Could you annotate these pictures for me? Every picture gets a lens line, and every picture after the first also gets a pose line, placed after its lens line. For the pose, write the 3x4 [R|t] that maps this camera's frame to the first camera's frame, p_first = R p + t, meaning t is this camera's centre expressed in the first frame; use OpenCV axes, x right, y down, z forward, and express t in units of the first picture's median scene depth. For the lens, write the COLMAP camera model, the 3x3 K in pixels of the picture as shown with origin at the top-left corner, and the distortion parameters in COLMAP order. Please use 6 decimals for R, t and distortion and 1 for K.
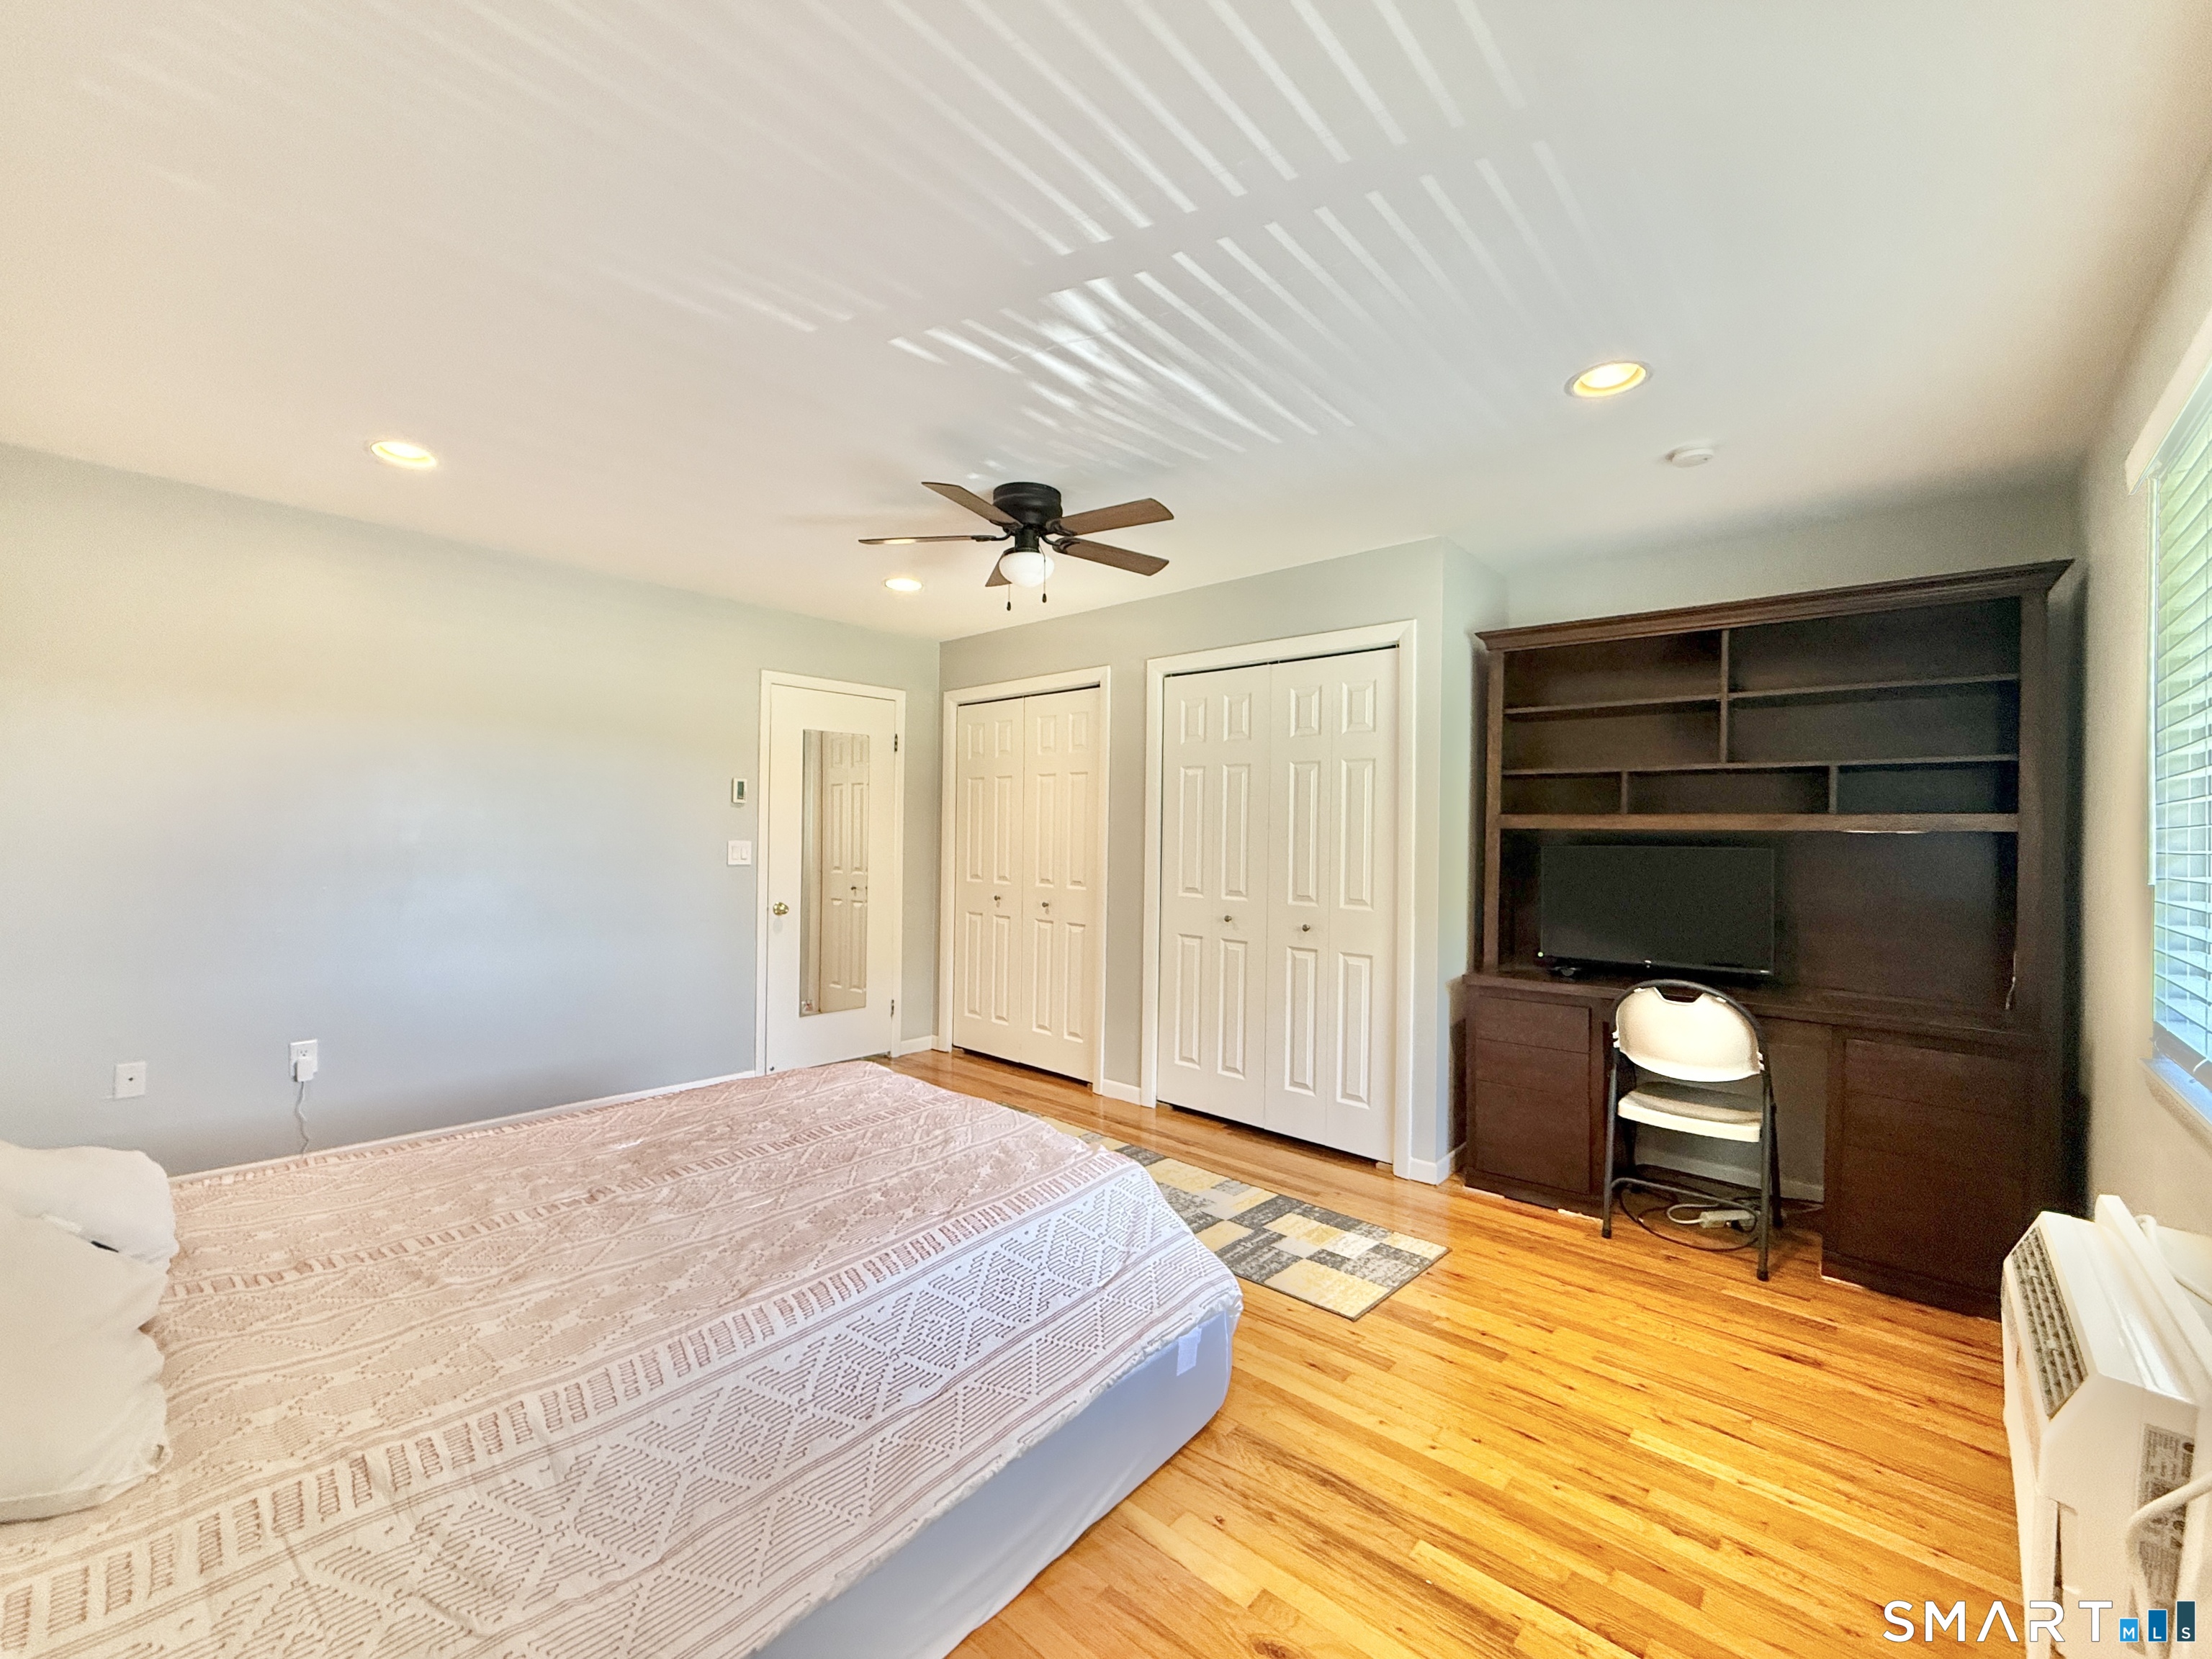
lens RADIAL K [[887.7, 0, 1096.4], [0, 887.7, 830.4], [0, 0, 1]] dist [0.000893, 0.000416]
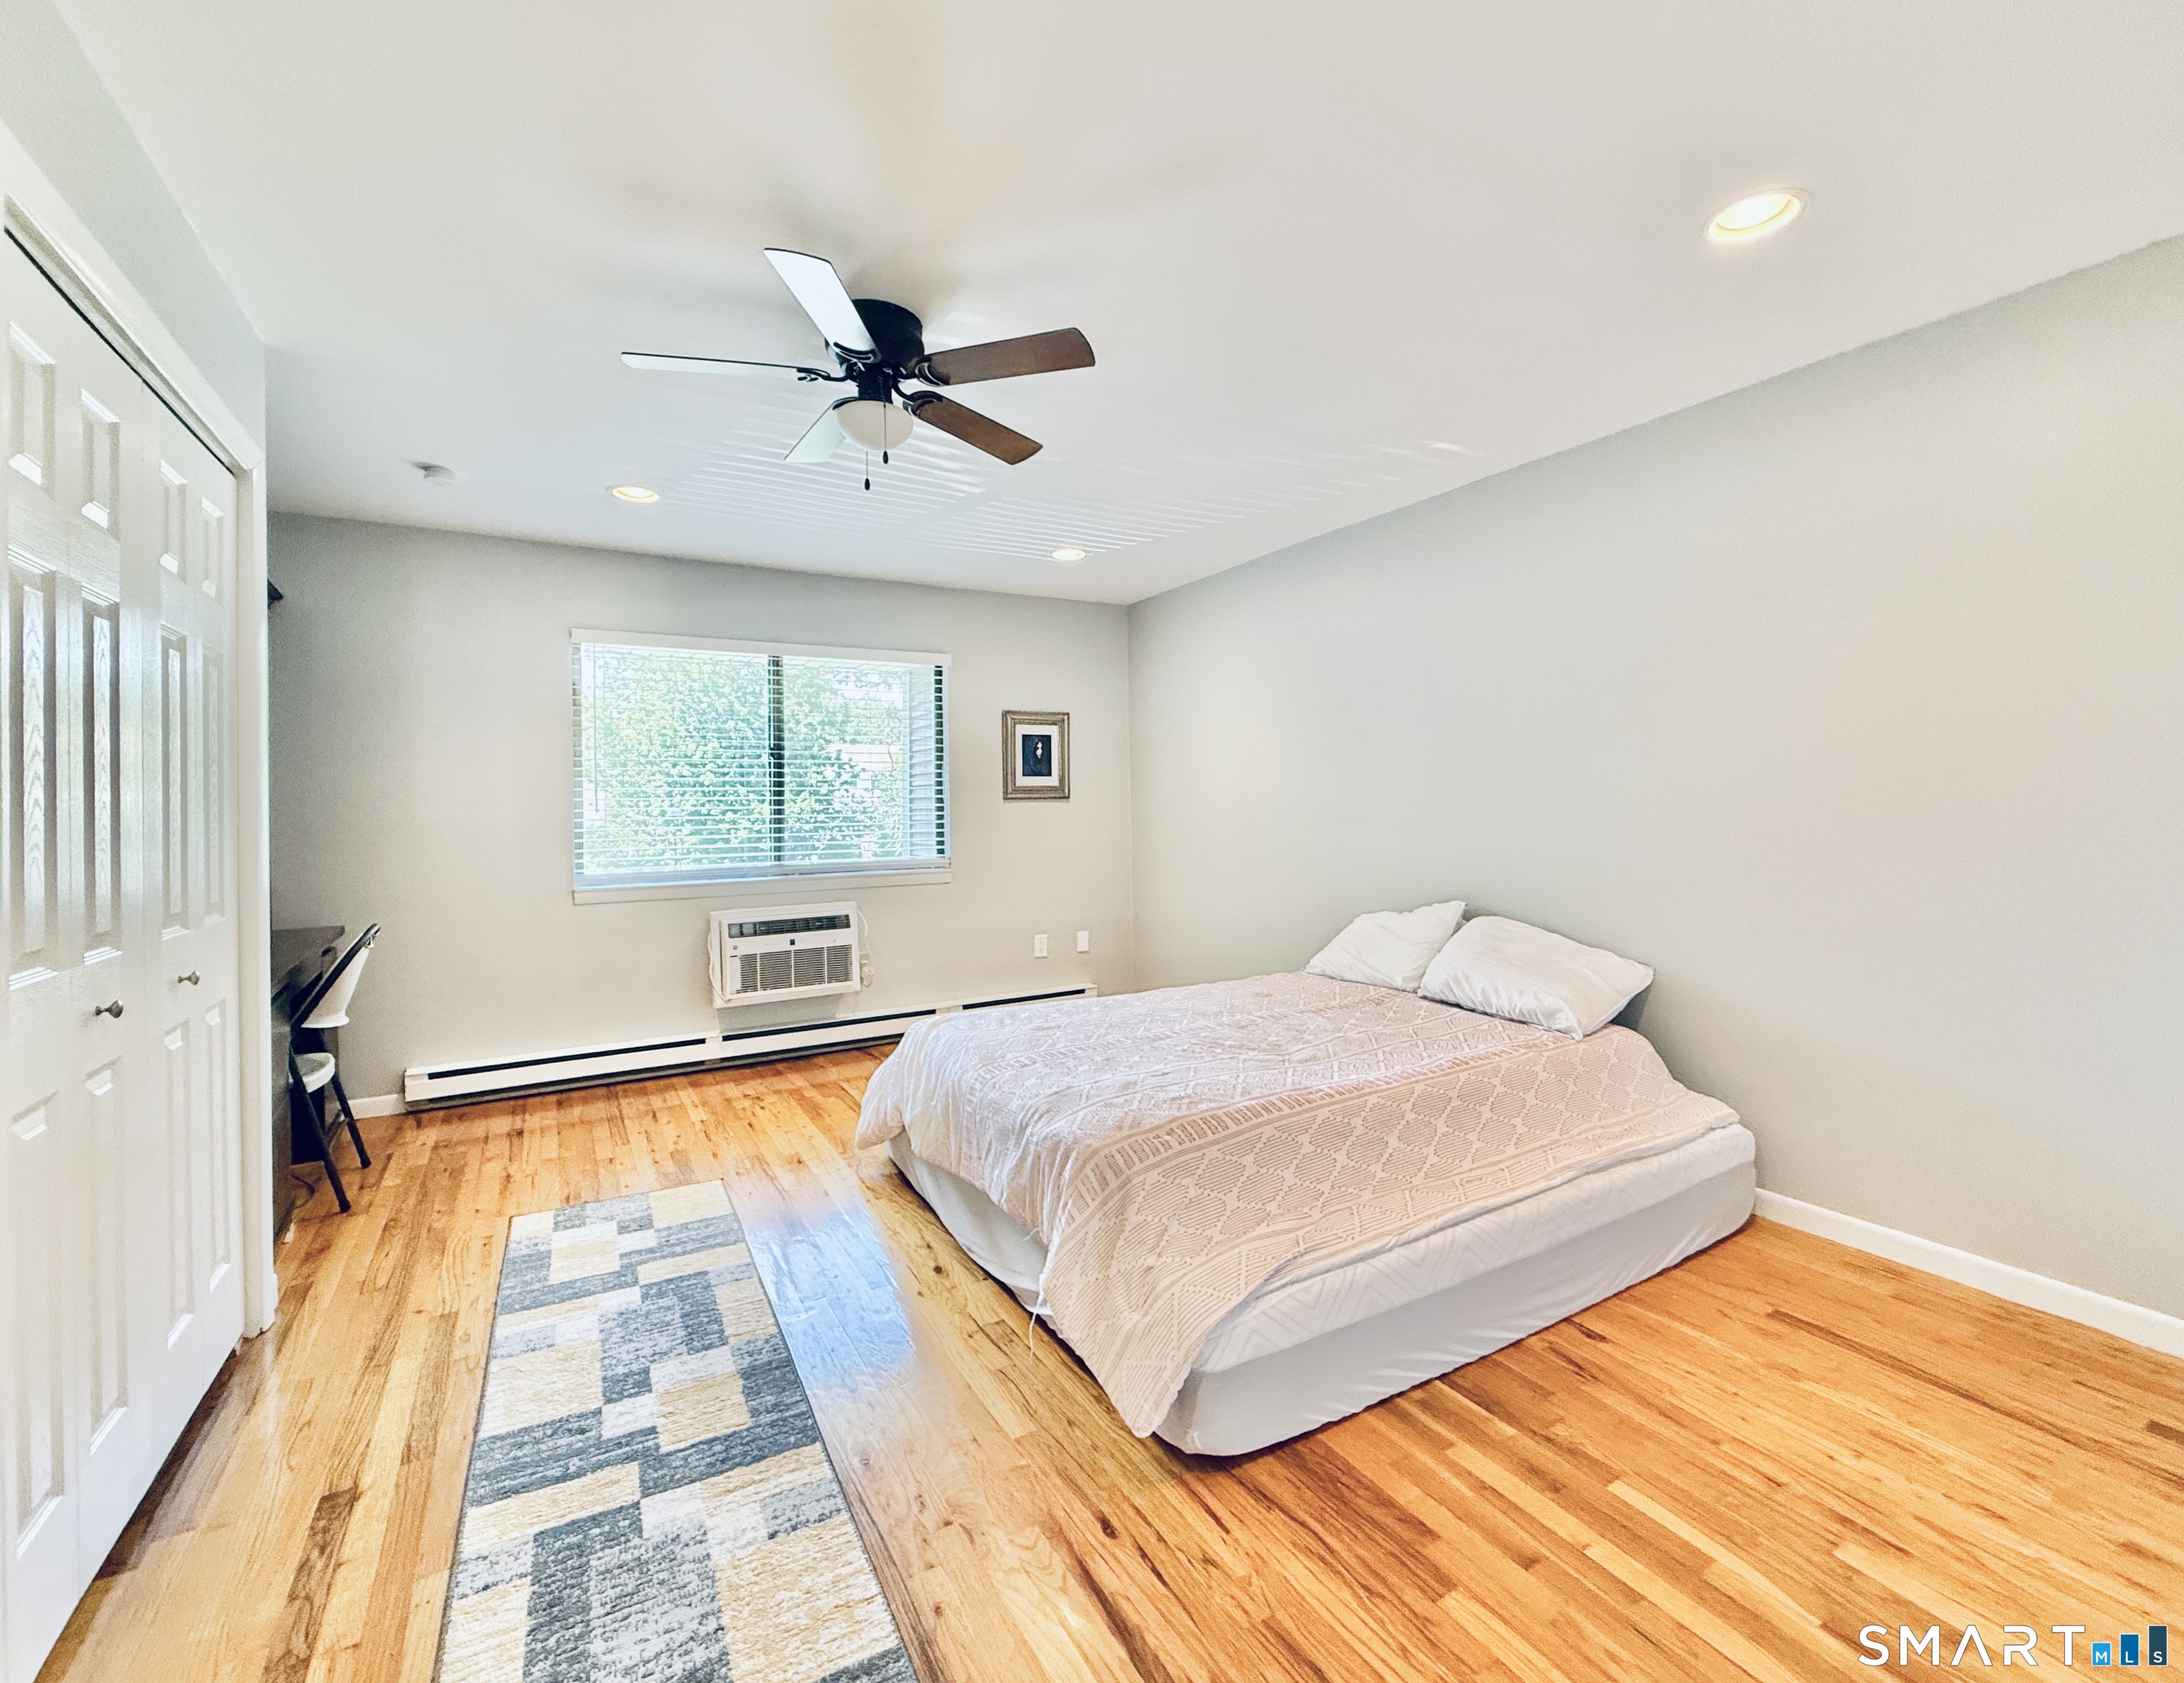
lens RADIAL K [[954.2, 0, 1093.2], [0, 954.2, 796.1], [0, 0, 1]] dist [-0.000045, -0.000037]
pose [[-0.953574, -0.000031, 0.301159, -0.457515], [-0.002384, 0.999969, -0.007445, 0.015649], [-0.301150, -0.007818, -0.953545, 1.590718]]
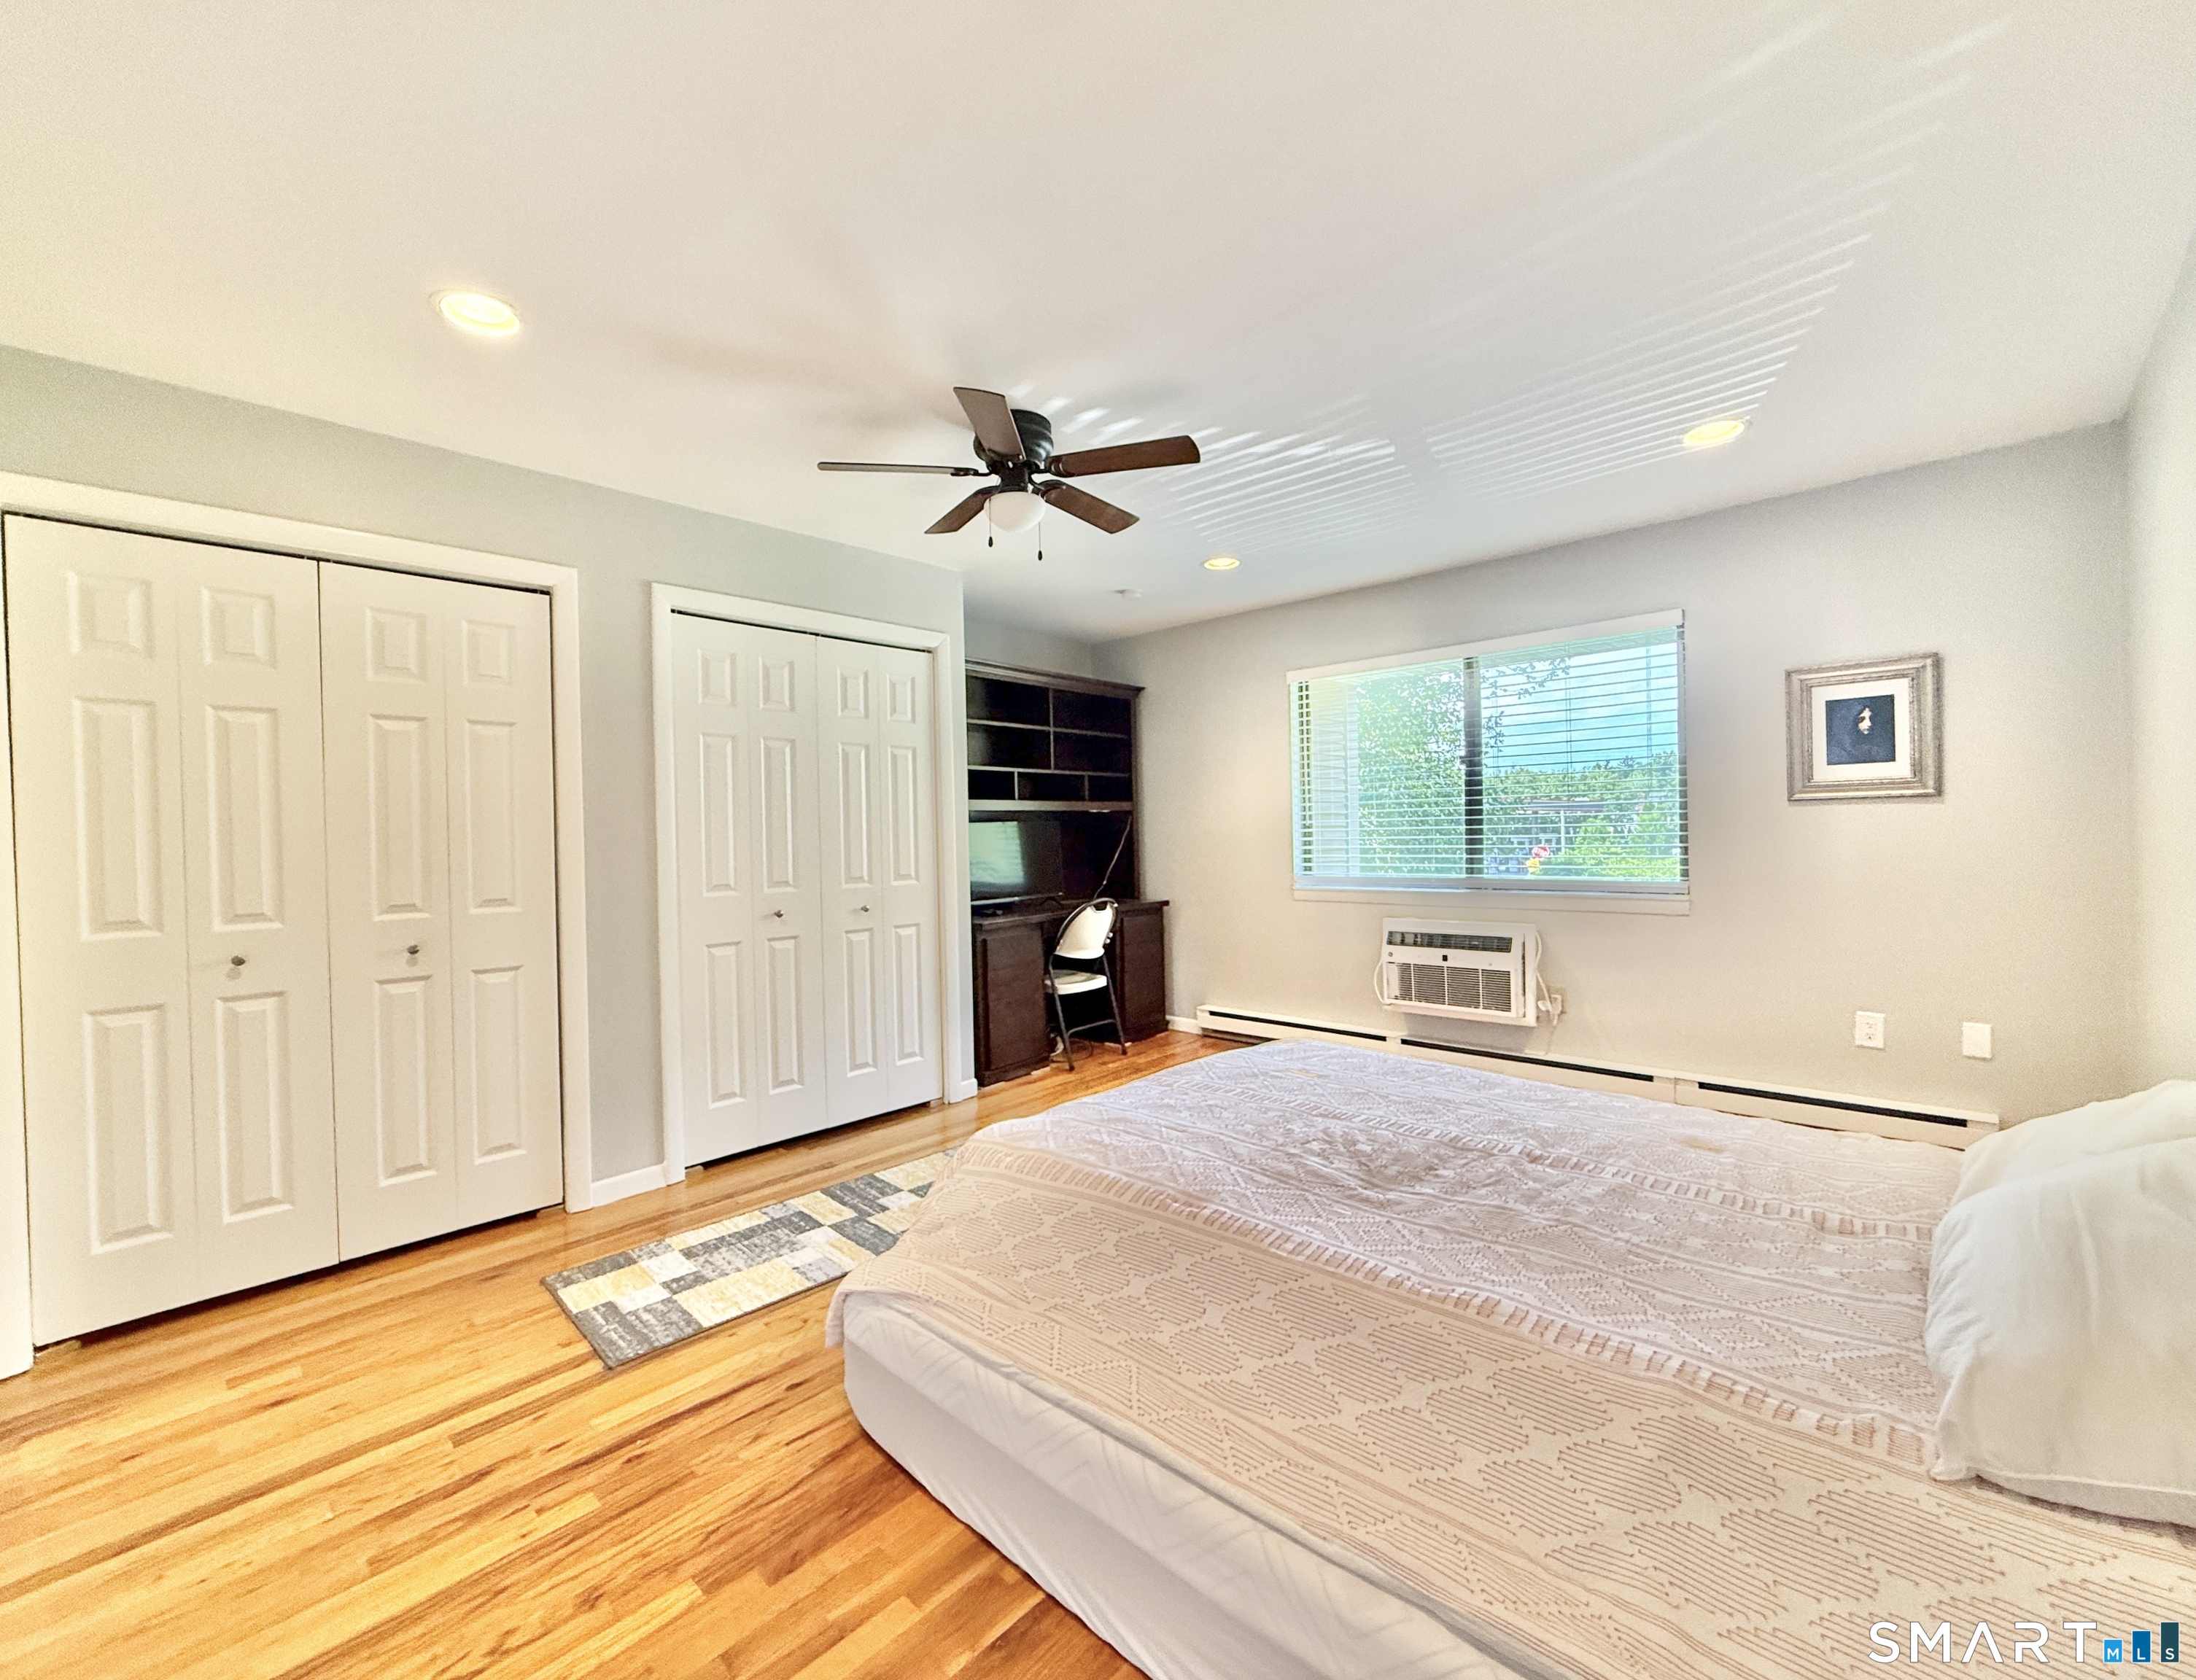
lens RADIAL K [[919.5, 0, 1048.9], [0, 919.5, 839.1], [0, 0, 1]] dist [-0.000887, -0.000124]
pose [[0.051406, -0.023455, 0.998402, -0.941776], [0.018491, 0.999575, 0.022530, 0.012960], [-0.998507, 0.017304, 0.051818, 0.867365]]
